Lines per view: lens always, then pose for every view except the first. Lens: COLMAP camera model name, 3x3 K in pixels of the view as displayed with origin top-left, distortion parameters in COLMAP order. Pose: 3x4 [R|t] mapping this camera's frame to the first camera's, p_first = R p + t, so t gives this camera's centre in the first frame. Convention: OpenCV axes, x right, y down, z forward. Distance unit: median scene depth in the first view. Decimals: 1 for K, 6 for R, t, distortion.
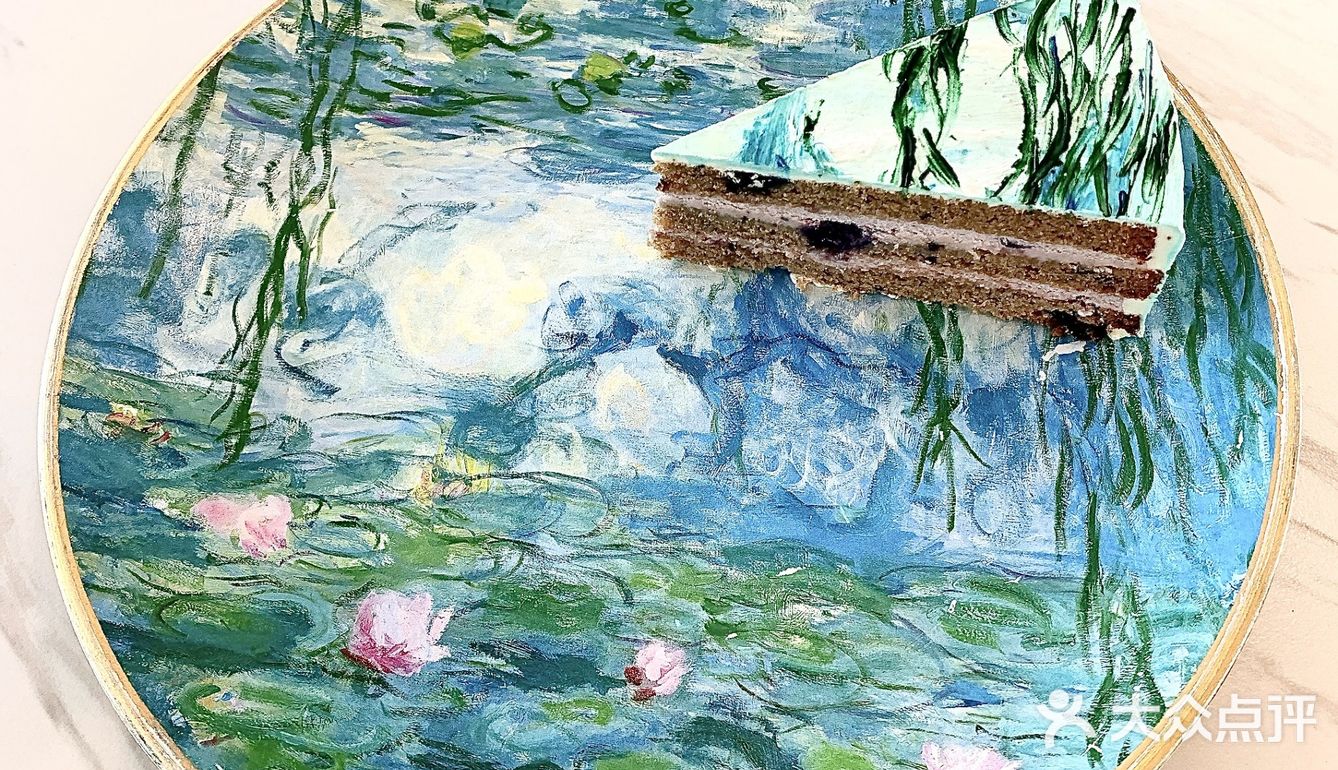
lens RADIAL K [[1309.0, 0, 669.0], [0, 1309.0, 385.0], [0, 0, 1]] dist [0.120917, -0.400357]
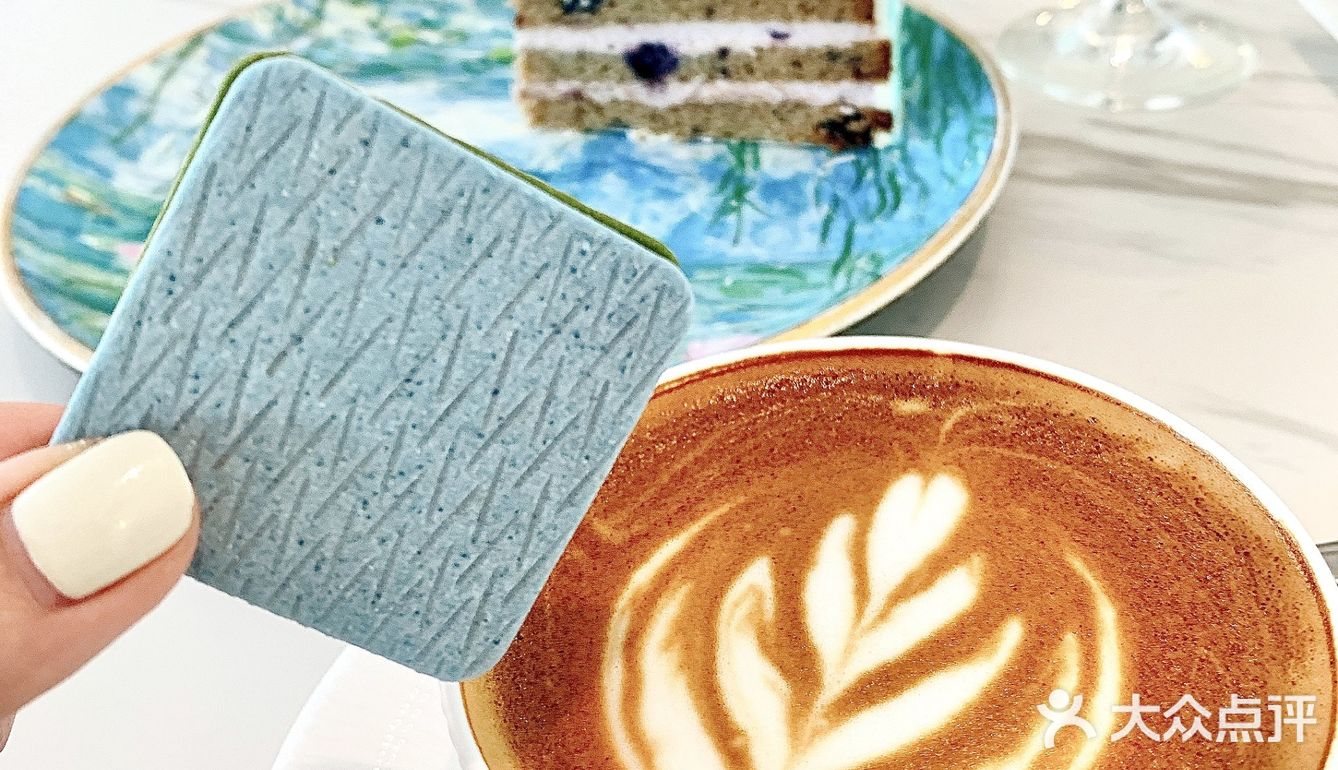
lens RADIAL K [[1309.0, 0, 669.0], [0, 1309.0, 385.0], [0, 0, 1]] dist [0.120917, -0.400357]
pose [[0.999258, 0.010953, -0.036930, 0.202365], [-0.025222, 0.910670, -0.412363, 0.727787], [0.029115, 0.412988, 0.910271, -0.035555]]
